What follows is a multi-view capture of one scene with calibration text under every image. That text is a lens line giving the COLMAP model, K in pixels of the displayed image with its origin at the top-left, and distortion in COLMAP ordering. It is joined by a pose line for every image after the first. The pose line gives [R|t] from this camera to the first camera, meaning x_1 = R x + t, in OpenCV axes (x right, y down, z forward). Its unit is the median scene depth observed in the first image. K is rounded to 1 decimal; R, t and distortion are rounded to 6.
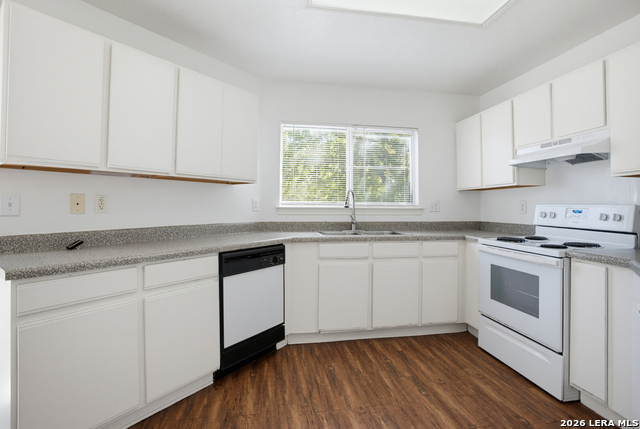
lens RADIAL K [[317.4, 0, 319.7], [0, 317.4, 199.3], [0, 0, 1]] dist [-0.057972, 0.020668]
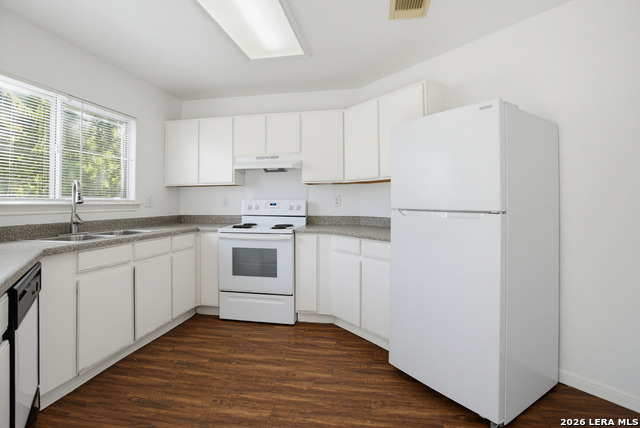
lens RADIAL K [[317.4, 0, 321.2], [0, 317.4, 191.5], [0, 0, 1]] dist [-0.057972, 0.020668]
pose [[0.323705, 0.024516, 0.945840, -0.525035], [-0.015077, 0.999671, -0.020751, 0.004332], [-0.946038, -0.007543, 0.323968, 0.252874]]
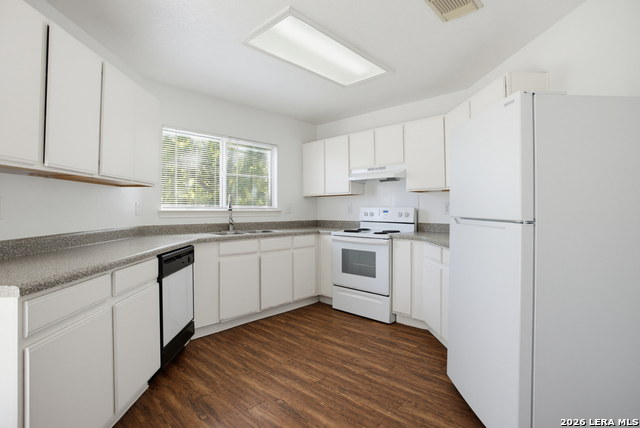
lens RADIAL K [[317.4, 0, 321.8], [0, 317.4, 199.3], [0, 0, 1]] dist [-0.057972, 0.020668]
pose [[0.789979, 0.011706, 0.613022, -0.423441], [-0.006470, 0.999921, -0.010757, -0.004484], [-0.613100, 0.004531, 0.789992, -0.107960]]
